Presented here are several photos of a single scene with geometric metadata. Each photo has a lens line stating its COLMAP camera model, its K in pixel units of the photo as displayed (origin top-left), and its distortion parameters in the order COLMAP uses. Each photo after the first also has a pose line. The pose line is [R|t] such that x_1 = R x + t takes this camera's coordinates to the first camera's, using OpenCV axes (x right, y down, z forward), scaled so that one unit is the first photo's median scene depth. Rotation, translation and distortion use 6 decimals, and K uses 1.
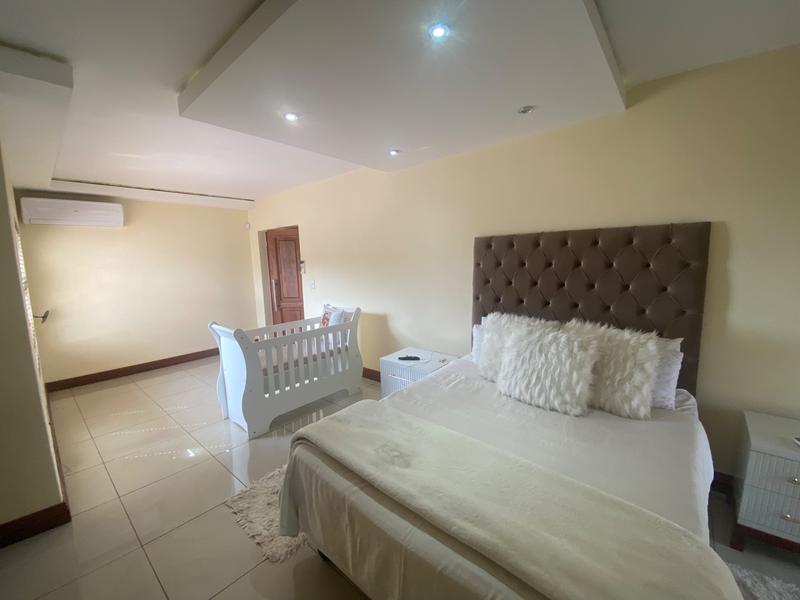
lens RADIAL K [[328.2, 0, 400.0], [0, 328.2, 300.0], [0, 0, 1]] dist [0.026732, -0.018711]
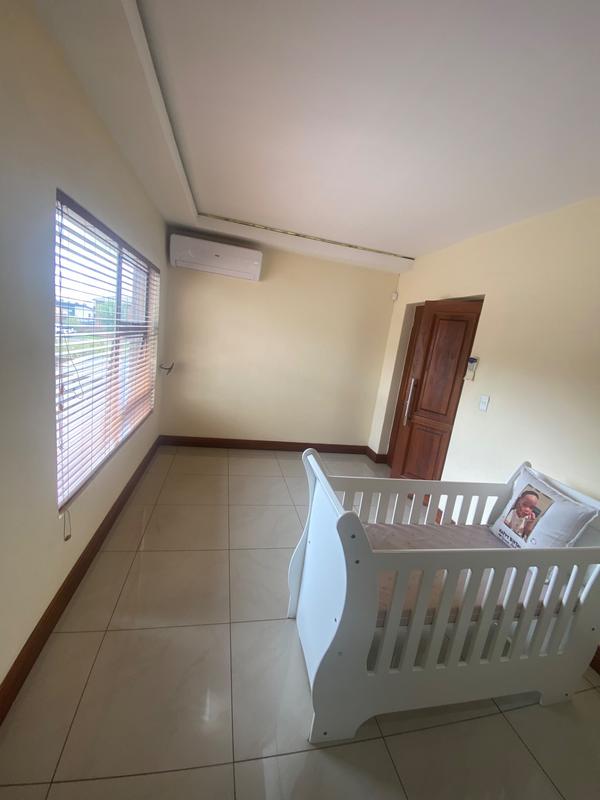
lens RADIAL K [[328.2, 0, 300.0], [0, 328.2, 400.0], [0, 0, 1]] dist [0.026732, -0.018711]
pose [[0.791637, 0.254077, -0.555657, -0.193270], [-0.231650, 0.966349, 0.111839, -0.041900], [0.565375, 0.040182, 0.823855, 0.346456]]
